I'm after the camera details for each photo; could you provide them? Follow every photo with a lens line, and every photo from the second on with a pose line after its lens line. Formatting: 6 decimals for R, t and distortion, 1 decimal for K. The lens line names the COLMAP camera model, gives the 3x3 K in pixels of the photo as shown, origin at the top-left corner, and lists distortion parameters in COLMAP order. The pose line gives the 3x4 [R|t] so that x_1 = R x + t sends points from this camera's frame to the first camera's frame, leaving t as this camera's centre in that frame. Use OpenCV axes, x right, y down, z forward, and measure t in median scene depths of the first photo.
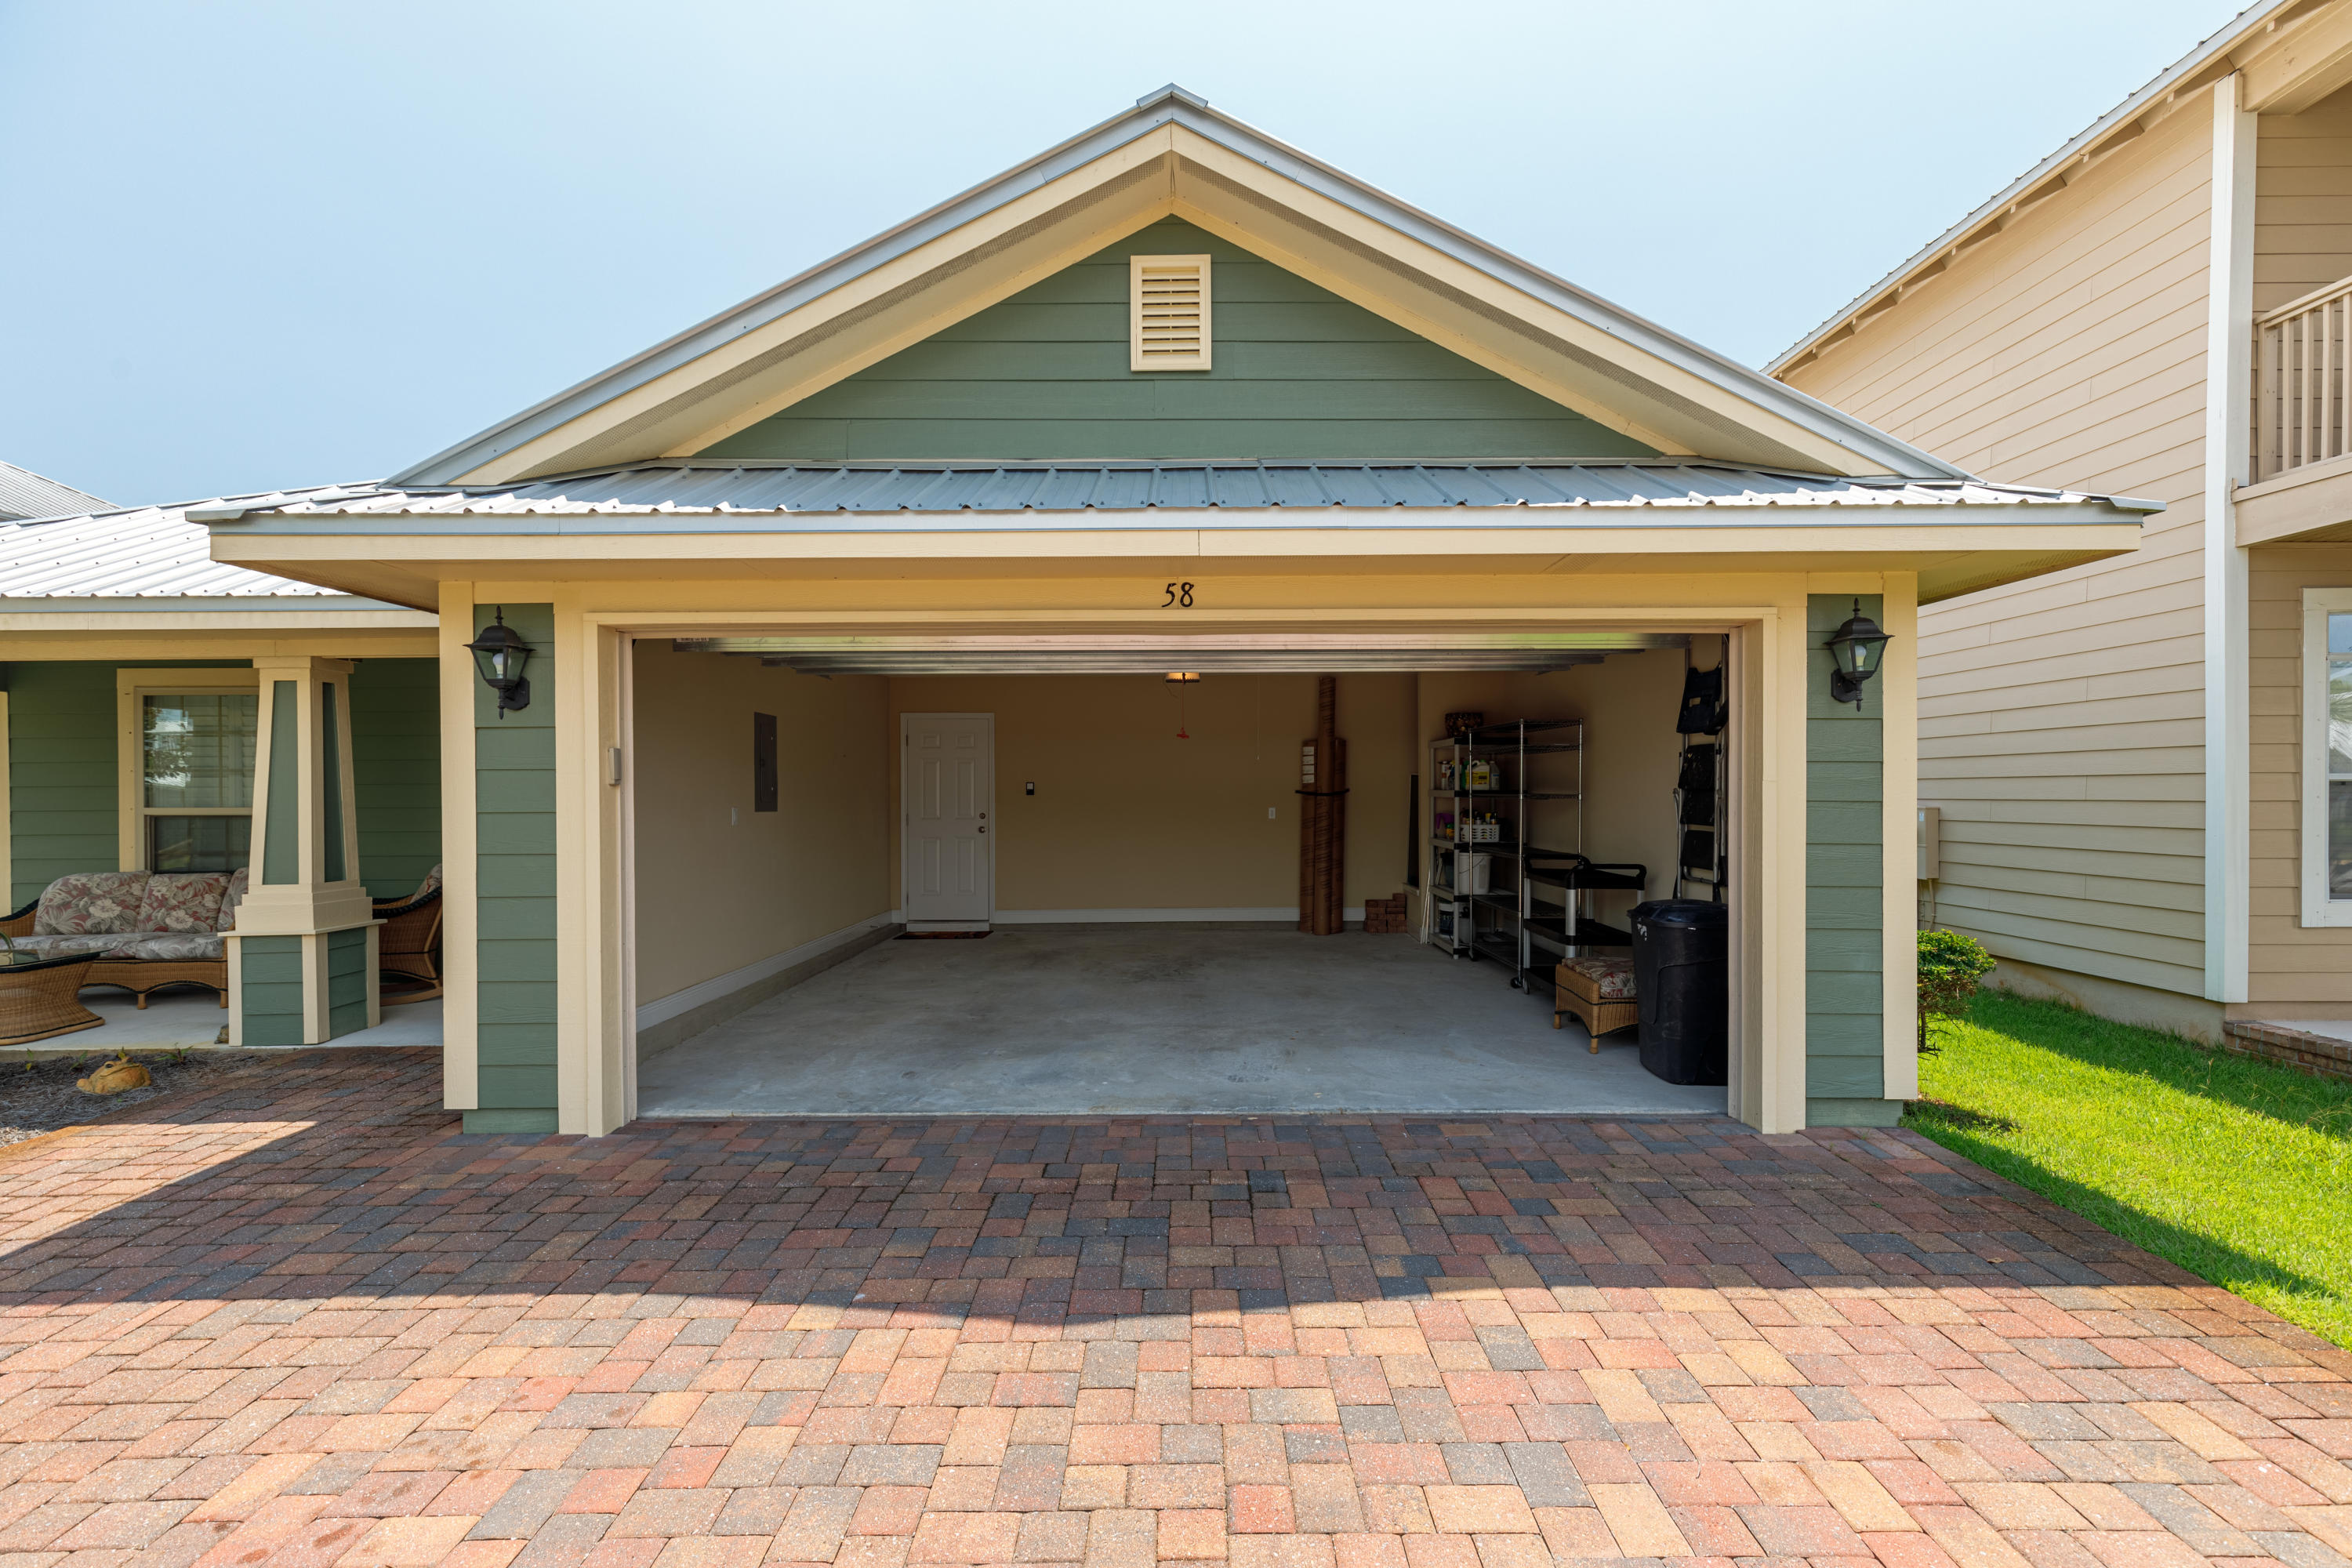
lens RADIAL K [[1059.3, 0, 1171.9], [0, 1059.3, 803.1], [0, 0, 1]] dist [0.005511, -0.004496]
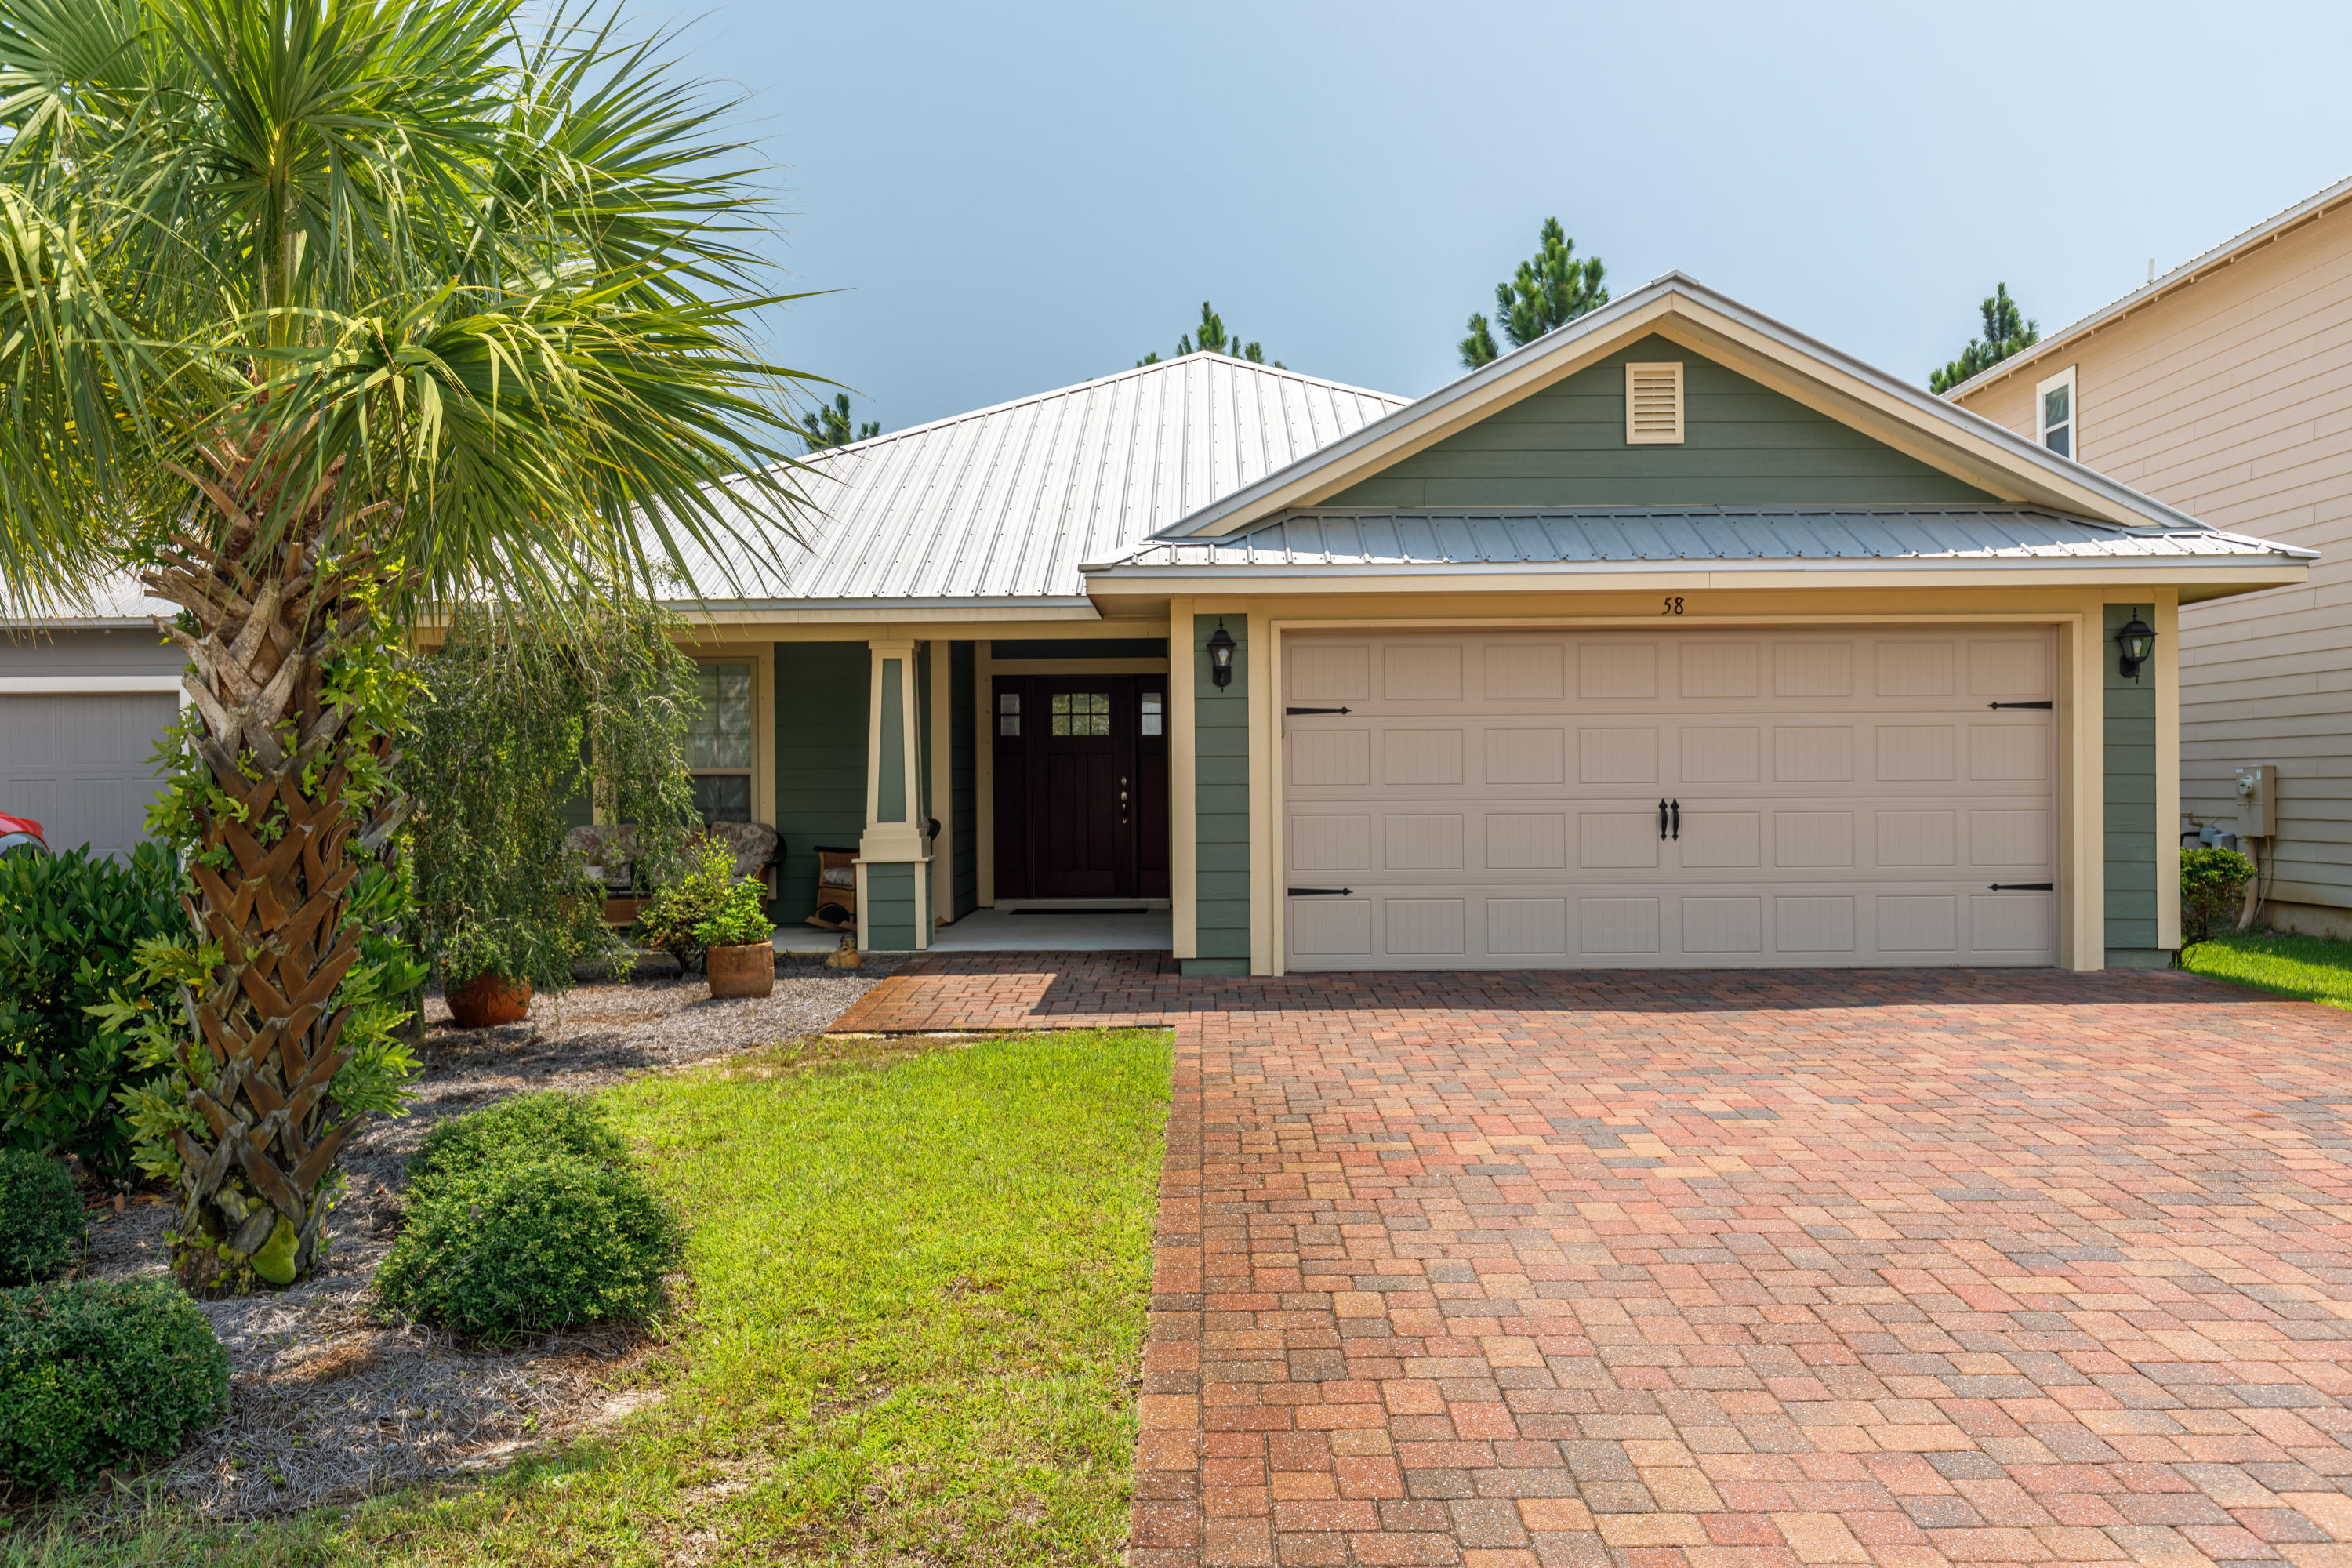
lens RADIAL K [[1751.1, 0, 1183.2], [0, 1751.1, 779.6], [0, 0, 1]] dist [-0.010806, 0.007861]
pose [[0.999978, -0.002785, -0.006039, -0.616880], [0.002715, 0.999930, -0.011483, 0.065478], [0.006070, 0.011466, 0.999916, -1.330517]]
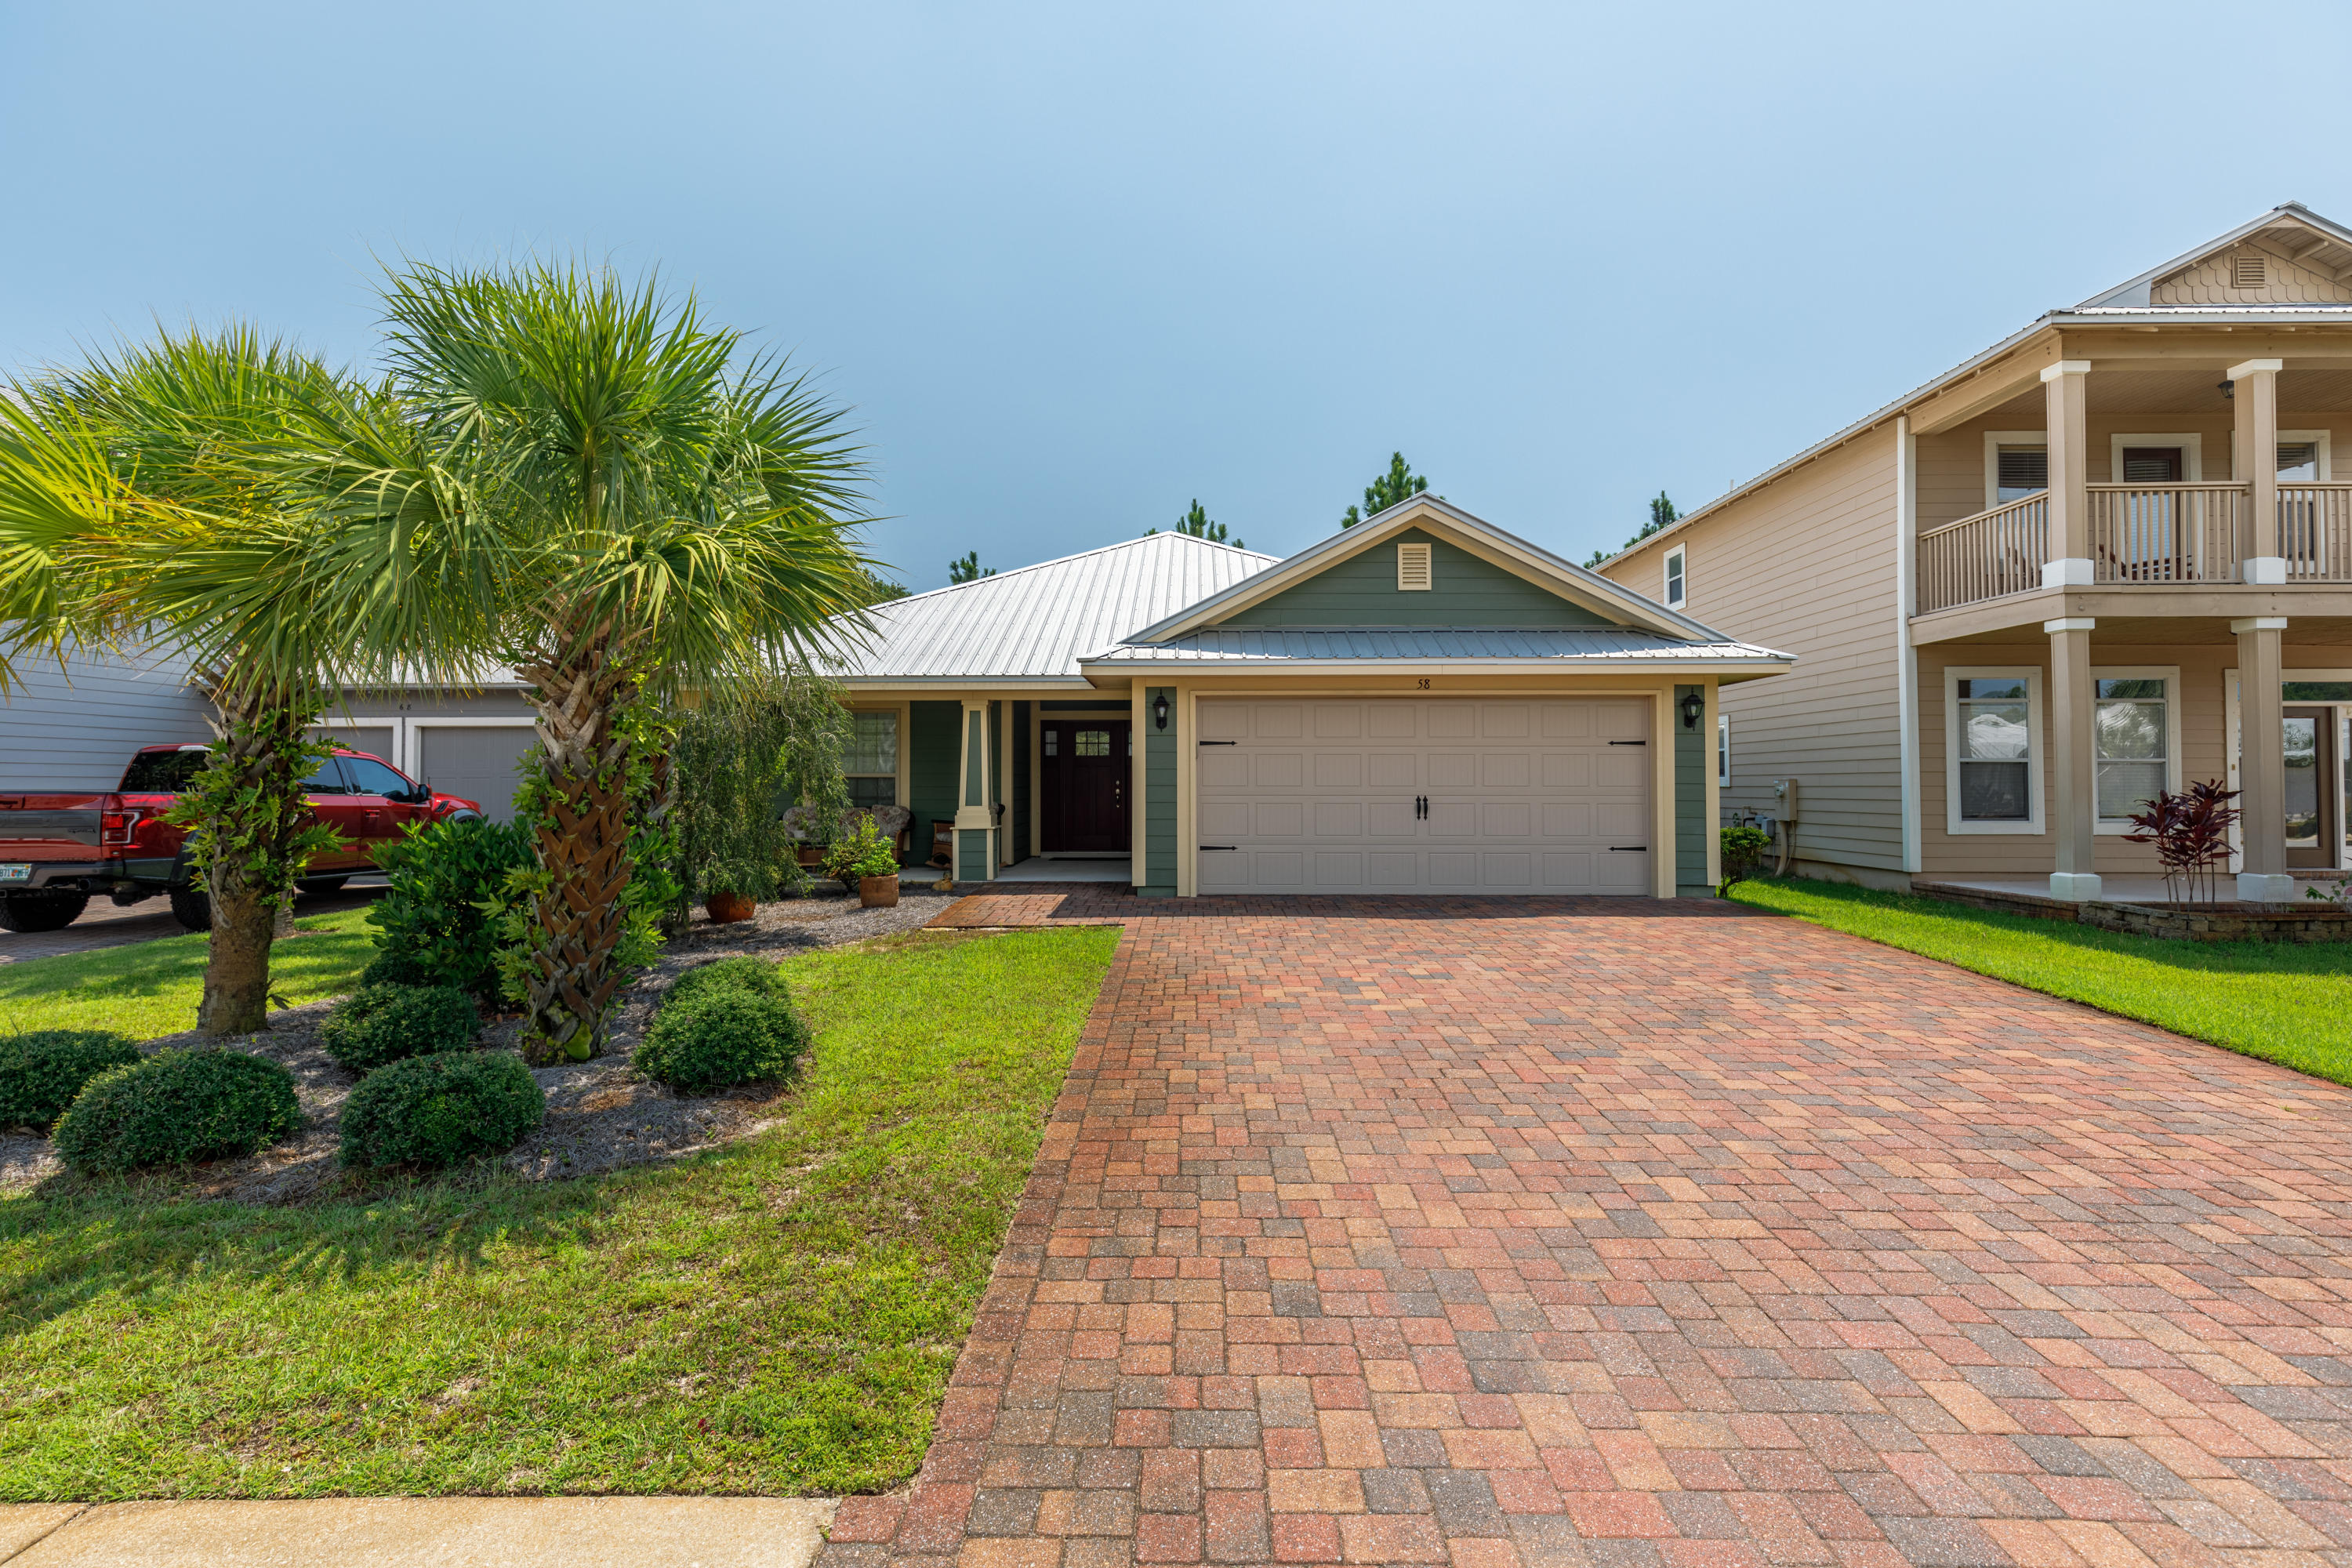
lens RADIAL K [[1059.3, 0, 1182.3], [0, 1059.3, 750.8], [0, 0, 1]] dist [0.005511, -0.004496]
pose [[0.999964, 0.004422, -0.007208, -0.517649], [-0.004709, 0.999177, -0.040295, 0.063547], [0.007024, 0.040327, 0.999162, -1.429887]]
